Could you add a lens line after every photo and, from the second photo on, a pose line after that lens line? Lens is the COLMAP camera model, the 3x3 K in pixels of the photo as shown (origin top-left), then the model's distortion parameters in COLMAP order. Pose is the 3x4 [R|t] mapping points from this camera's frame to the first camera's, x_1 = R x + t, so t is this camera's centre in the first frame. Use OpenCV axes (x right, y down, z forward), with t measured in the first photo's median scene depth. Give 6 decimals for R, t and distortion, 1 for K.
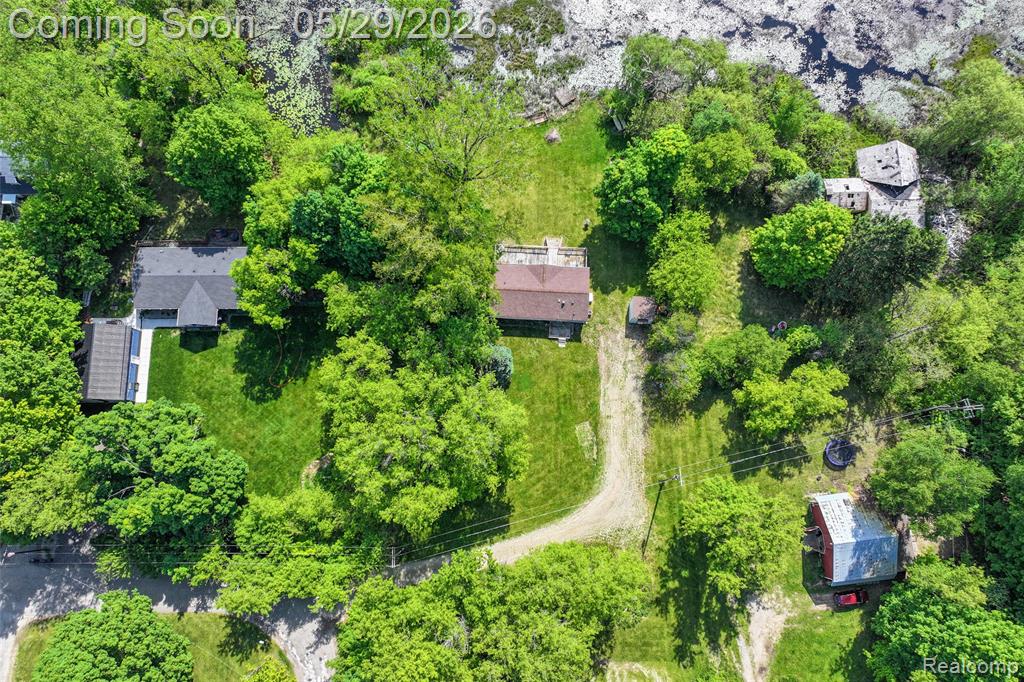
lens RADIAL K [[718.9, 0, 512.0], [0, 718.9, 341.0], [0, 0, 1]] dist [0.003052, 0.002692]
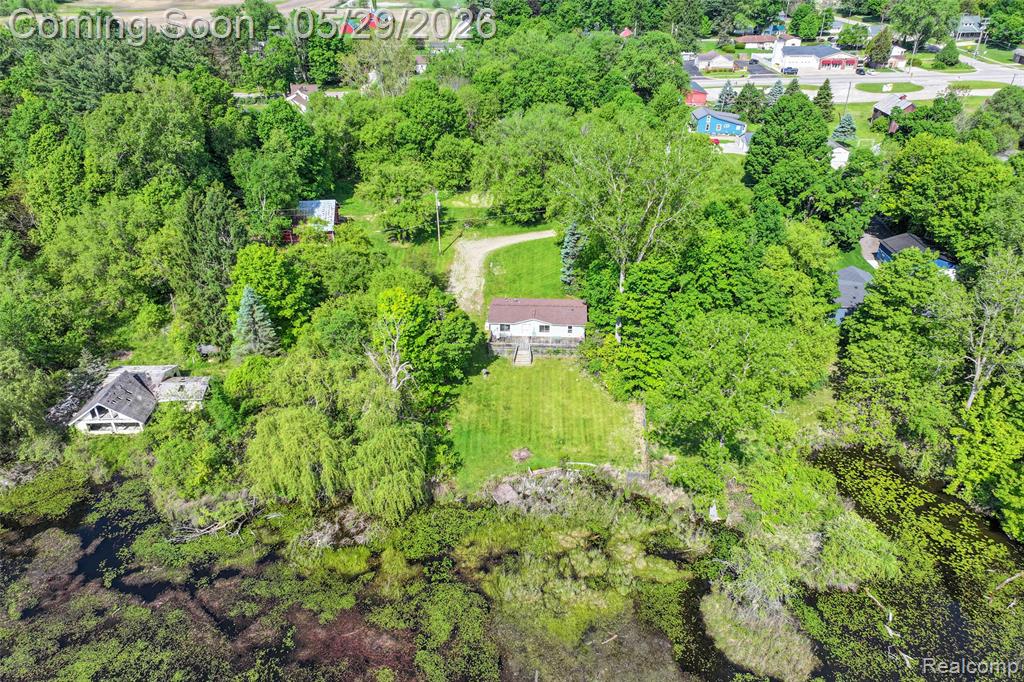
lens RADIAL K [[718.9, 0, 512.0], [0, 718.9, 341.0], [0, 0, 1]] dist [0.003052, 0.002692]
pose [[-0.999903, -0.001274, 0.013905, 0.055557], [0.013510, -0.339919, 0.940358, -0.935440], [0.003528, 0.940454, 0.339903, 0.616911]]
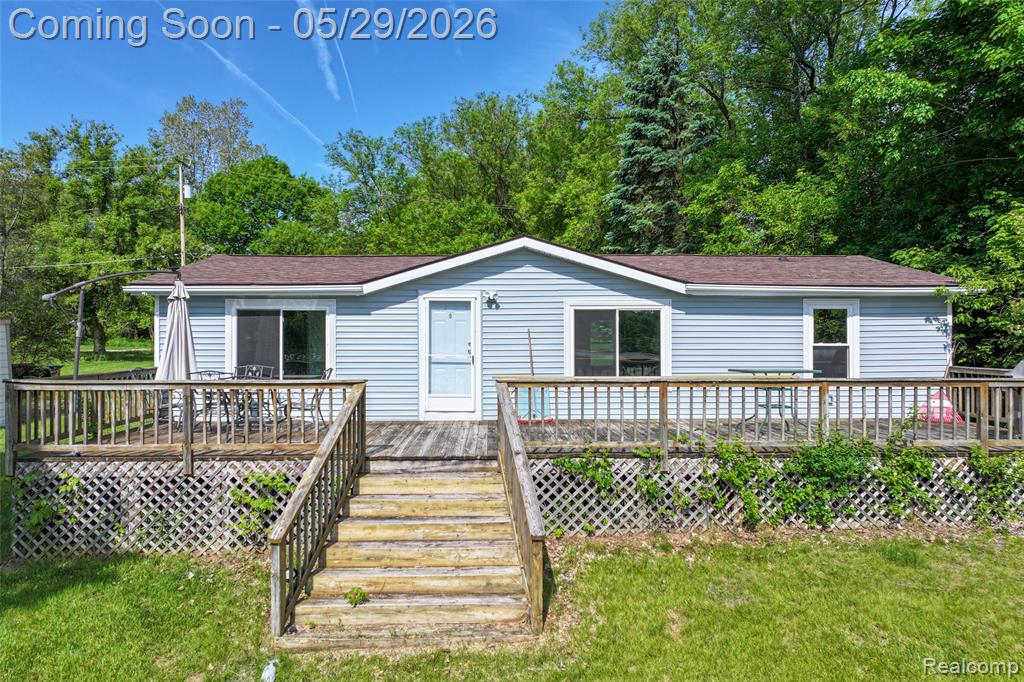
lens RADIAL K [[718.9, 0, 512.0], [0, 718.9, 341.0], [0, 0, 1]] dist [0.003052, 0.002692]
pose [[-0.996981, 0.000805, -0.077646, 0.051389], [-0.076204, 0.181929, 0.980354, -0.190958], [0.014915, 0.983311, -0.181319, 0.925324]]
